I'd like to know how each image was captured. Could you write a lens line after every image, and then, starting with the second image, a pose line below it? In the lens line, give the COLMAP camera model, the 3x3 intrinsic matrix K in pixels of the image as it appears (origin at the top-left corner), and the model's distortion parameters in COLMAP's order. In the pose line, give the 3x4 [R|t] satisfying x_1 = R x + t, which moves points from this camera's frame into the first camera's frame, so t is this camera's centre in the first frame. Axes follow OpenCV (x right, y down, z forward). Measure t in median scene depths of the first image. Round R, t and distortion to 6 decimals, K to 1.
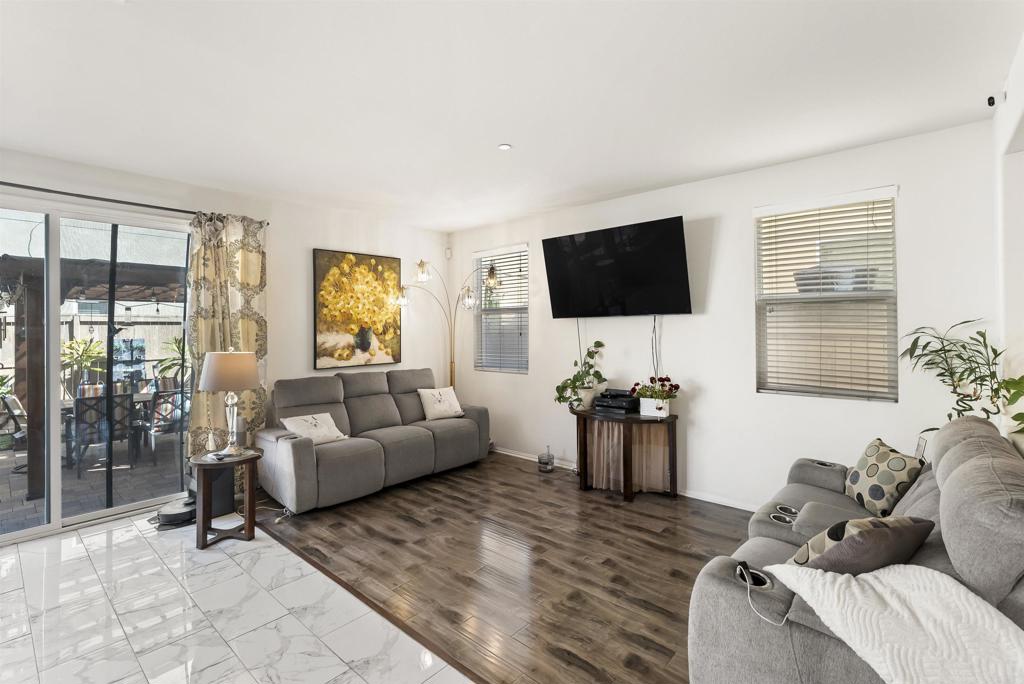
lens RADIAL K [[464.3, 0, 510.9], [0, 464.3, 334.1], [0, 0, 1]] dist [-0.003794, 0.001019]
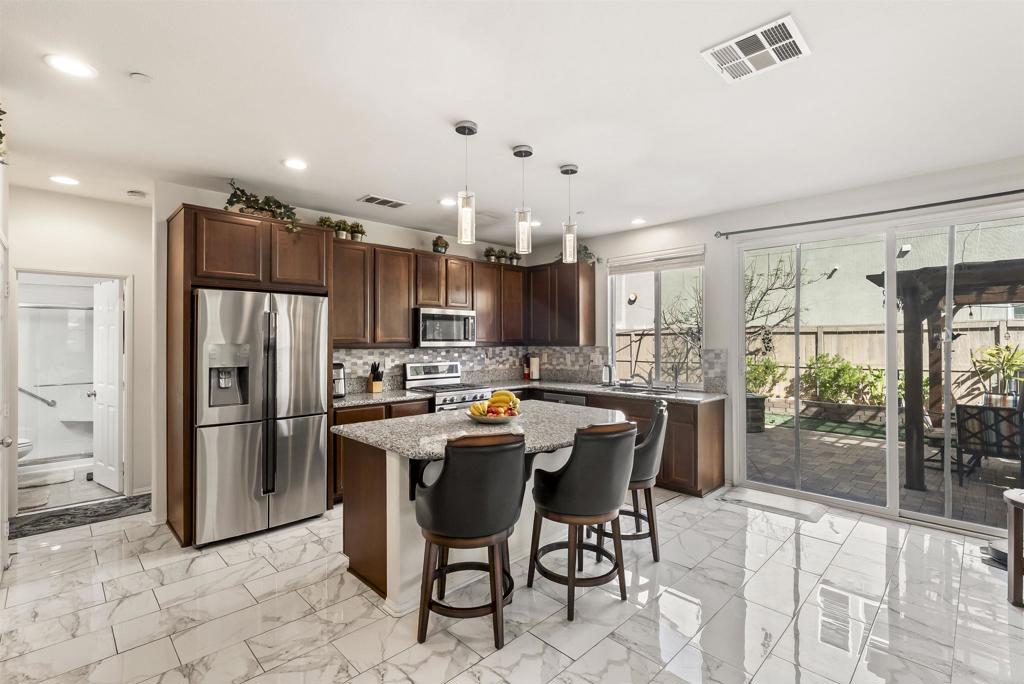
lens RADIAL K [[469.7, 0, 512.0], [0, 469.7, 337.1], [0, 0, 1]] dist [-0.008608, 0.000556]
pose [[-0.069128, 0.001585, -0.997607, 0.141401], [-0.008802, 0.999959, 0.002198, -0.000455], [0.997569, 0.008933, -0.069111, 0.117592]]
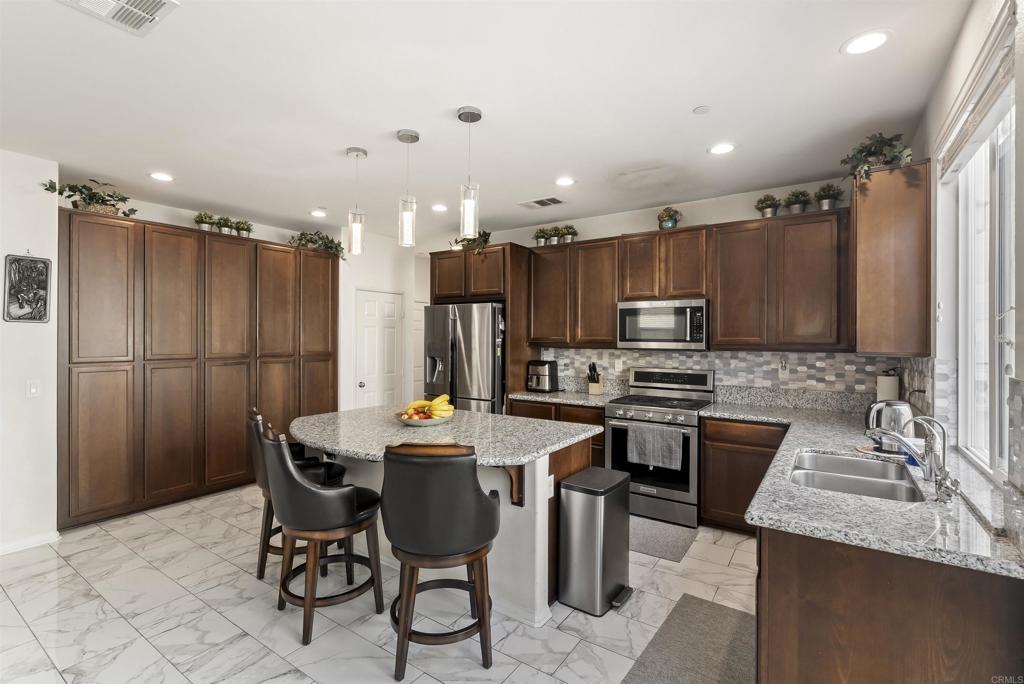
lens RADIAL K [[469.7, 0, 512.0], [0, 469.7, 337.1], [0, 0, 1]] dist [-0.008608, 0.000556]
pose [[-0.992722, 0.001356, -0.120417, -0.570884], [0.000444, 0.999971, 0.007596, -0.002183], [0.120424, 0.007487, -0.992694, 0.704057]]
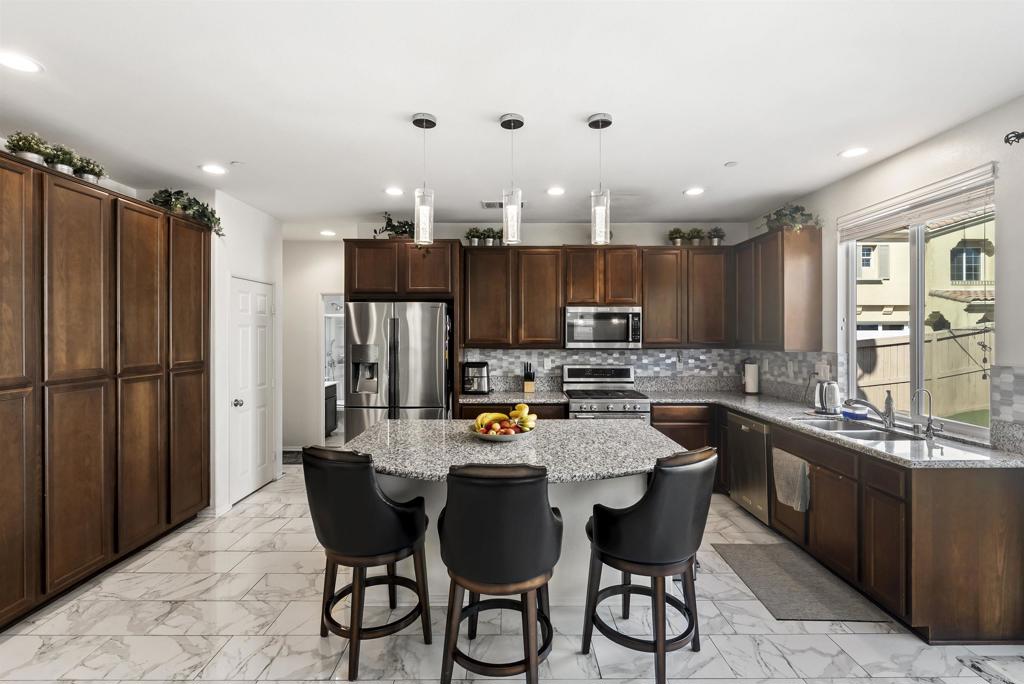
lens RADIAL K [[464.3, 0, 510.9], [0, 464.3, 334.1], [0, 0, 1]] dist [-0.003794, 0.001019]
pose [[-0.747897, 0.006482, -0.663784, -0.149784], [-0.002056, 0.999925, 0.012081, -0.015581], [0.663812, 0.010400, -0.747827, 0.491886]]
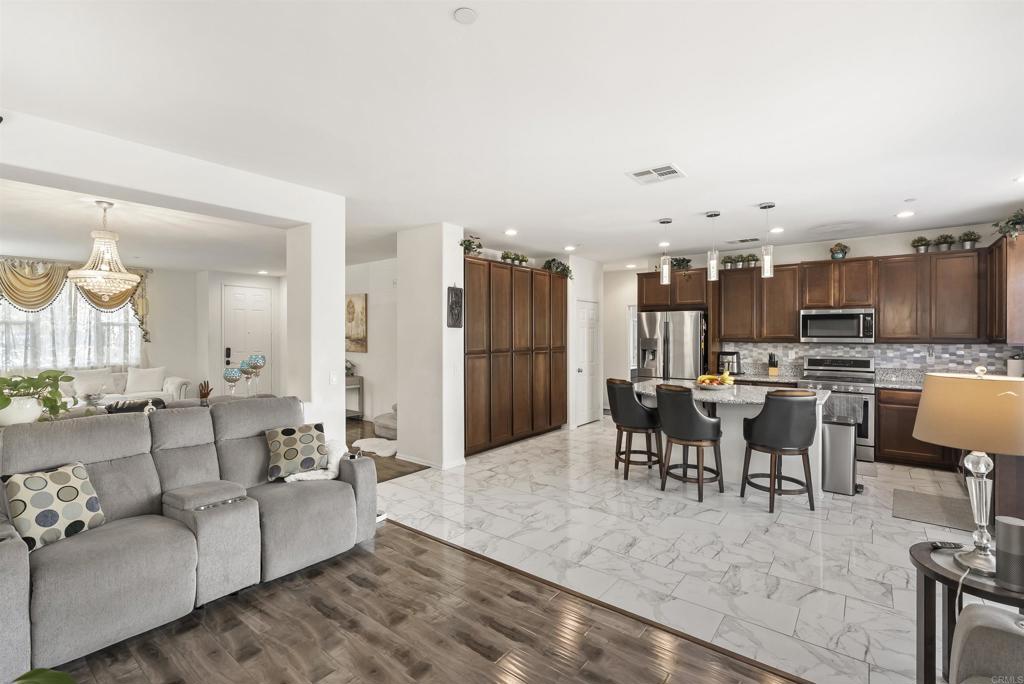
lens RADIAL K [[464.3, 0, 510.9], [0, 464.3, 334.1], [0, 0, 1]] dist [-0.003794, 0.001019]
pose [[-0.998362, 0.006928, -0.056786, -0.023012], [0.006459, 0.999944, 0.008430, -0.012150], [0.056841, 0.008049, -0.998351, 1.052575]]
